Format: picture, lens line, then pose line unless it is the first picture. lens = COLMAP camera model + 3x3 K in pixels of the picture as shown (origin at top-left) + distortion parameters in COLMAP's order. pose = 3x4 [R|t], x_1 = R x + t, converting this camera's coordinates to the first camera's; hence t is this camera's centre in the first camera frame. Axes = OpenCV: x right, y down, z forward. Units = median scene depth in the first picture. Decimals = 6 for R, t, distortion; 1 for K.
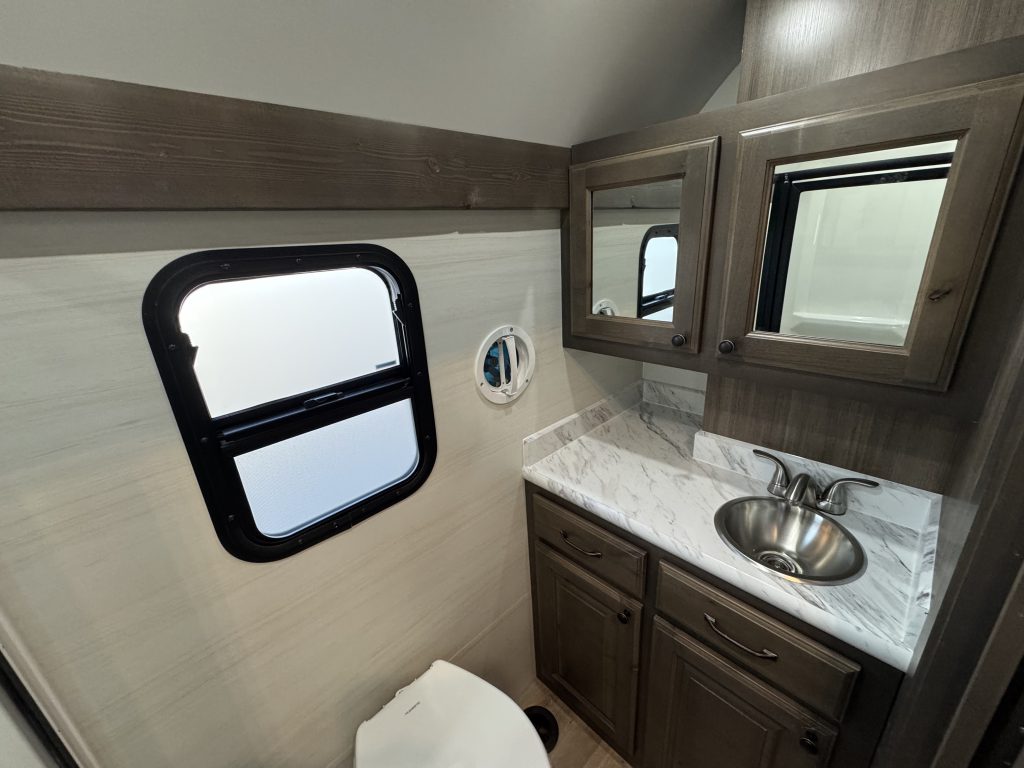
lens RADIAL K [[406.9, 0, 510.5], [0, 406.9, 381.7], [0, 0, 1]] dist [-0.003848, 0.000756]
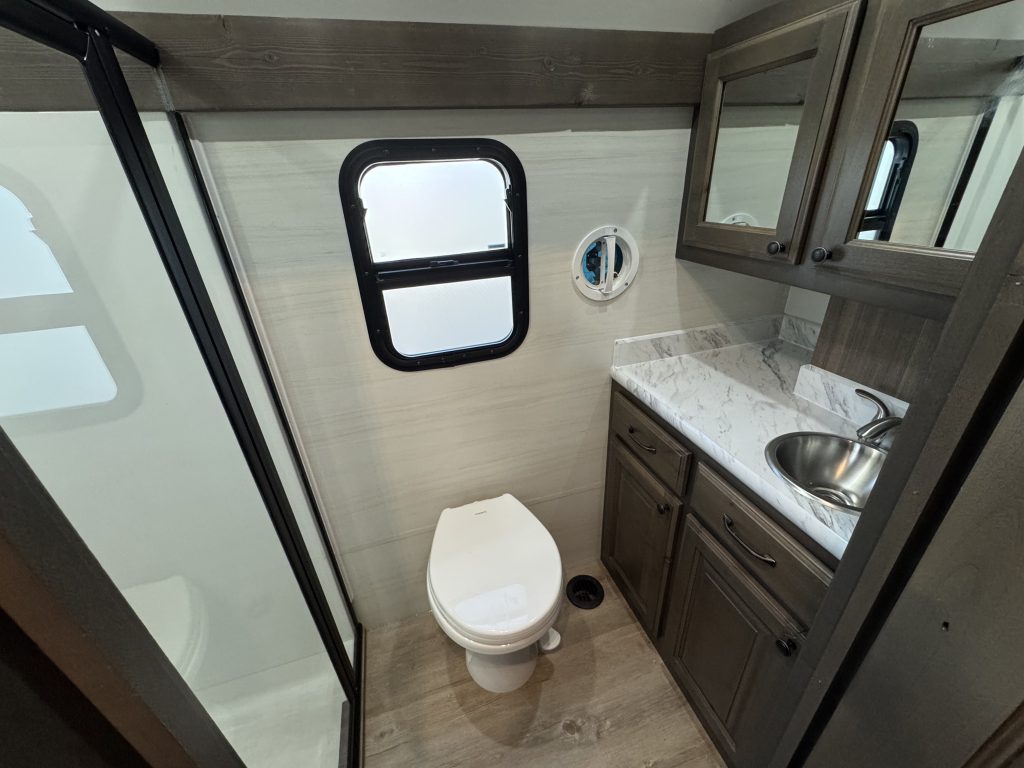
lens RADIAL K [[406.9, 0, 510.5], [0, 406.9, 381.7], [0, 0, 1]] dist [-0.003848, 0.000756]
pose [[0.891947, 0.217040, -0.396641, 0.254376], [-0.155127, 0.970904, 0.182433, 0.101680], [0.424696, -0.101191, 0.899663, -0.117563]]
